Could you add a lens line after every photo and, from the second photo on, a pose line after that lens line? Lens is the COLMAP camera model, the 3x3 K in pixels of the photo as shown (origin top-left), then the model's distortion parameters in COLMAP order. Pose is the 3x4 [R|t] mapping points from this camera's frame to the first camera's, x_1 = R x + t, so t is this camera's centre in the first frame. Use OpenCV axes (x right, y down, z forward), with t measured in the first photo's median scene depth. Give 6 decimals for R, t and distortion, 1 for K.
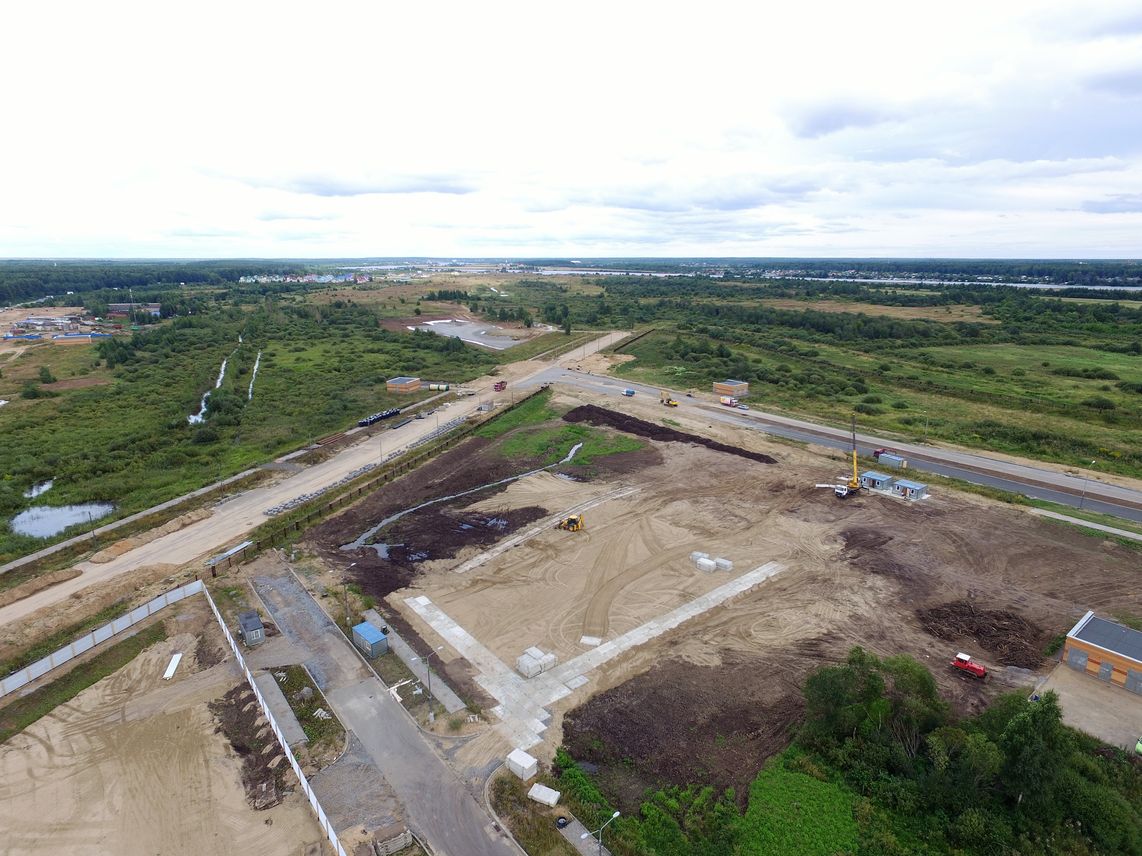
lens RADIAL K [[661.3, 0, 578.6], [0, 661.3, 431.0], [0, 0, 1]] dist [-0.003783, 0.003507]
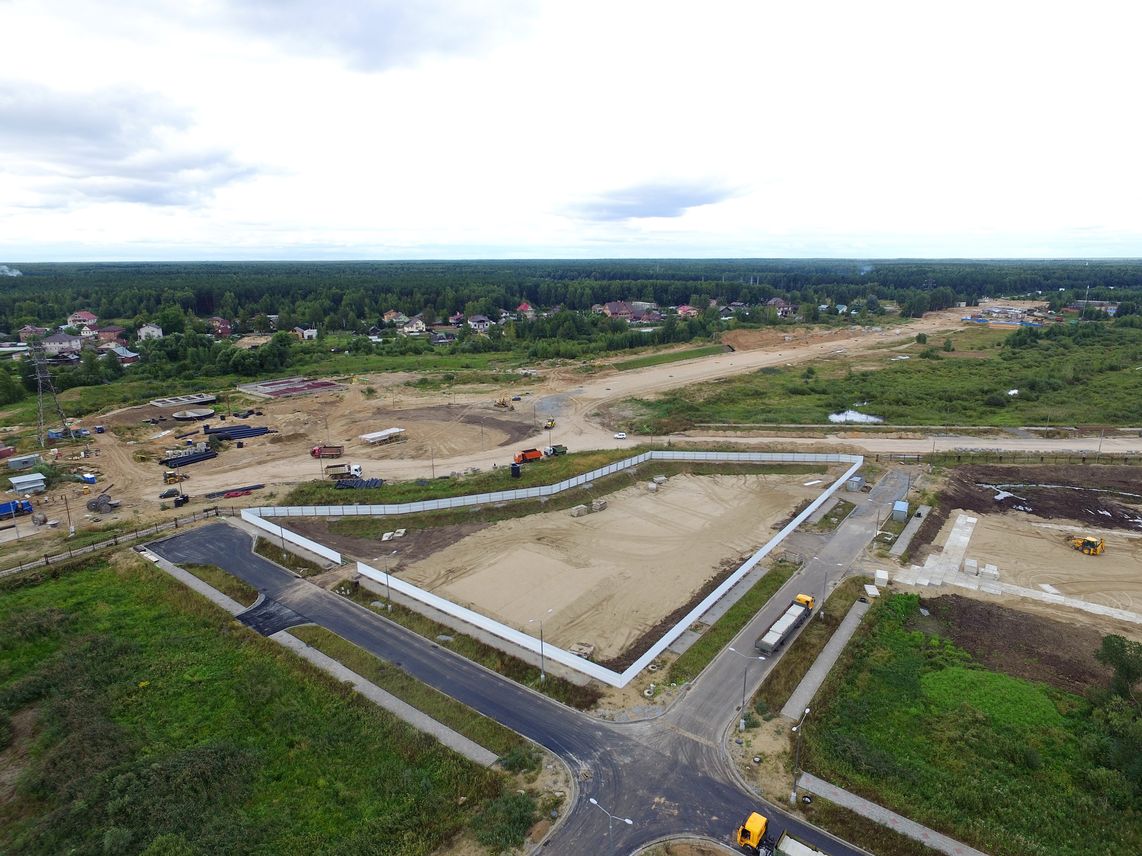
lens RADIAL K [[661.3, 0, 578.6], [0, 661.3, 431.0], [0, 0, 1]] dist [-0.003783, 0.003507]
pose [[0.253472, 0.241591, -0.936689, 0.797967], [-0.241536, 0.953447, 0.180553, 0.051303], [0.936703, 0.180479, 0.300025, -0.134251]]
